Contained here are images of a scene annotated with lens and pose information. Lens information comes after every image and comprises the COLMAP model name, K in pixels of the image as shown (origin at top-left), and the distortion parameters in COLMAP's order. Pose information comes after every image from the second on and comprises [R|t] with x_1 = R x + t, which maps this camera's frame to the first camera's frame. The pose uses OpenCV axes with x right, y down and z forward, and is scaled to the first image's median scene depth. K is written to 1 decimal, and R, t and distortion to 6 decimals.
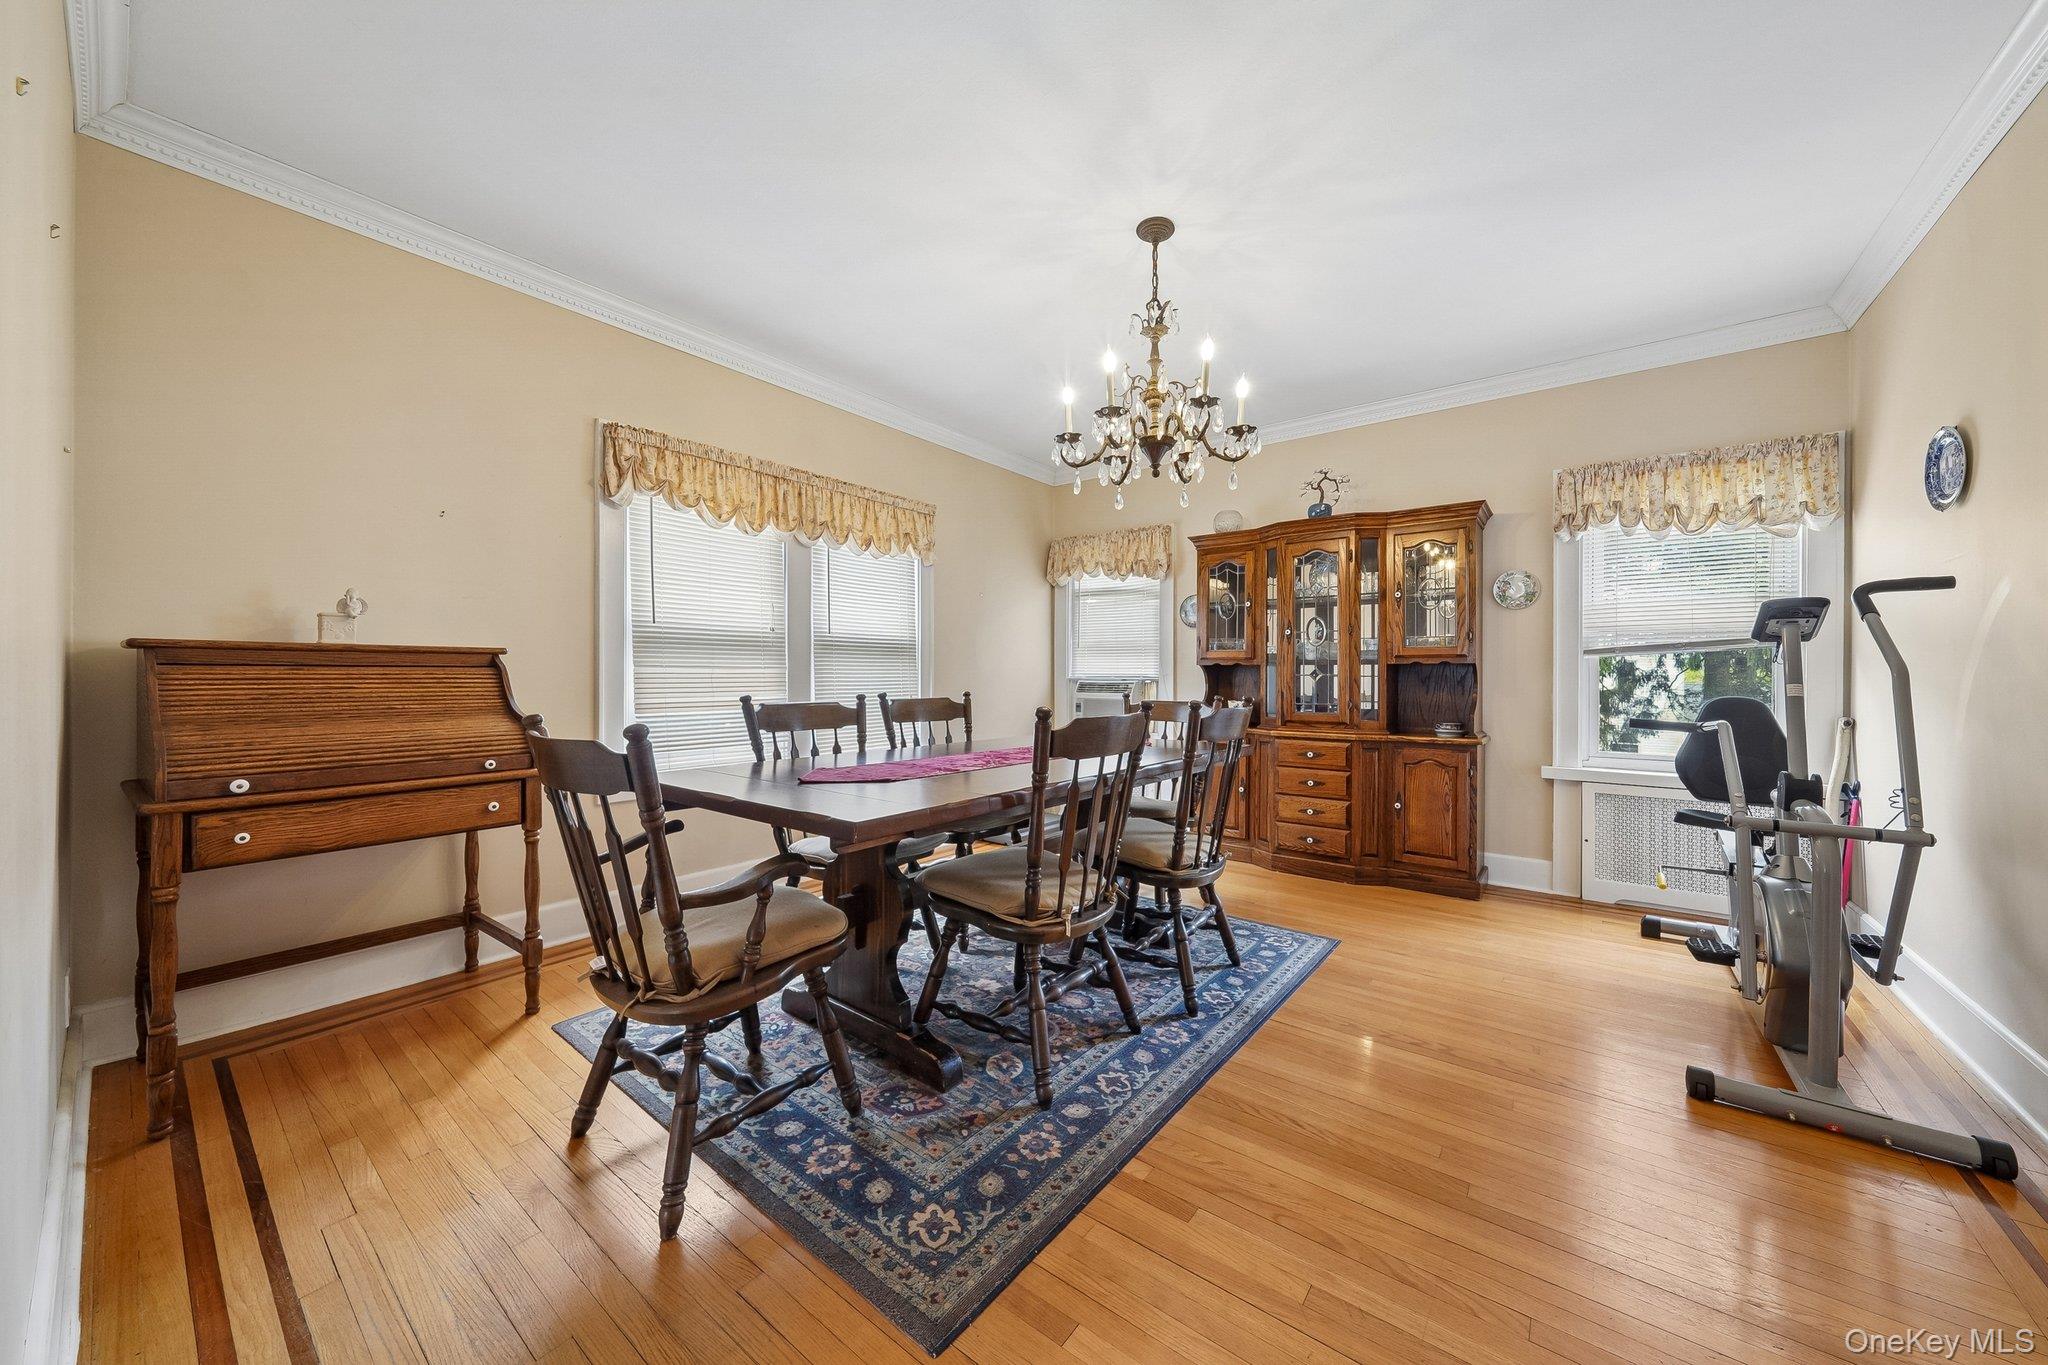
lens RADIAL K [[712.9, 0, 1037.2], [0, 712.9, 678.7], [0, 0, 1]] dist [-0.007243, -0.000055]
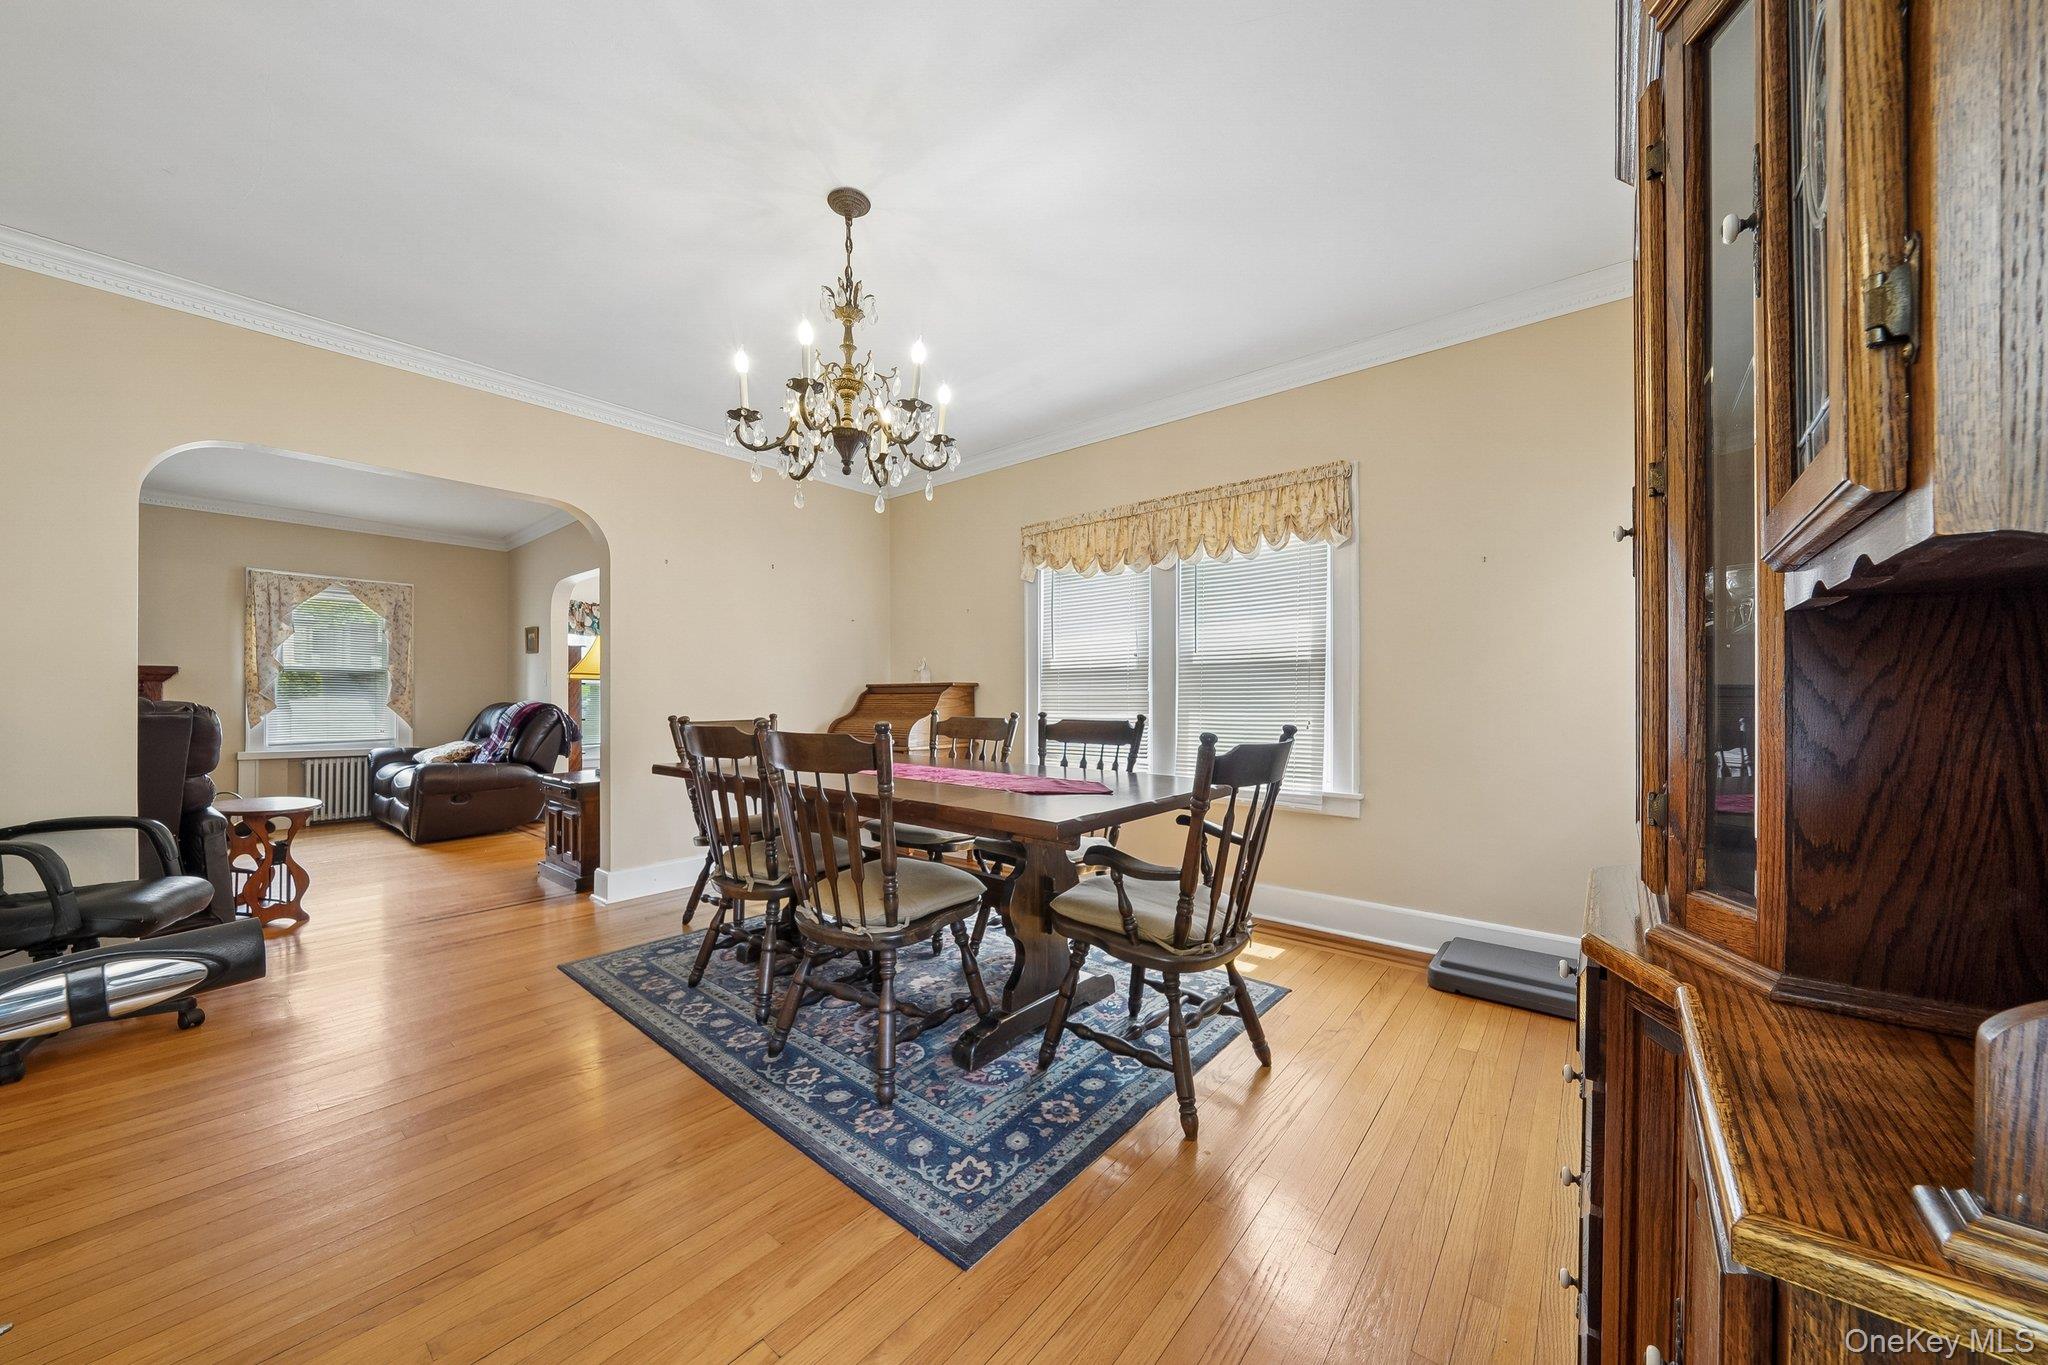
lens RADIAL K [[712.9, 0, 1024.8], [0, 712.9, 695.6], [0, 0, 1]] dist [-0.007243, -0.000055]
pose [[-0.043004, -0.003299, -0.999069, 0.997576], [0.001341, 0.999993, -0.003359, -0.001921], [0.999074, -0.001484, -0.042999, 1.191638]]
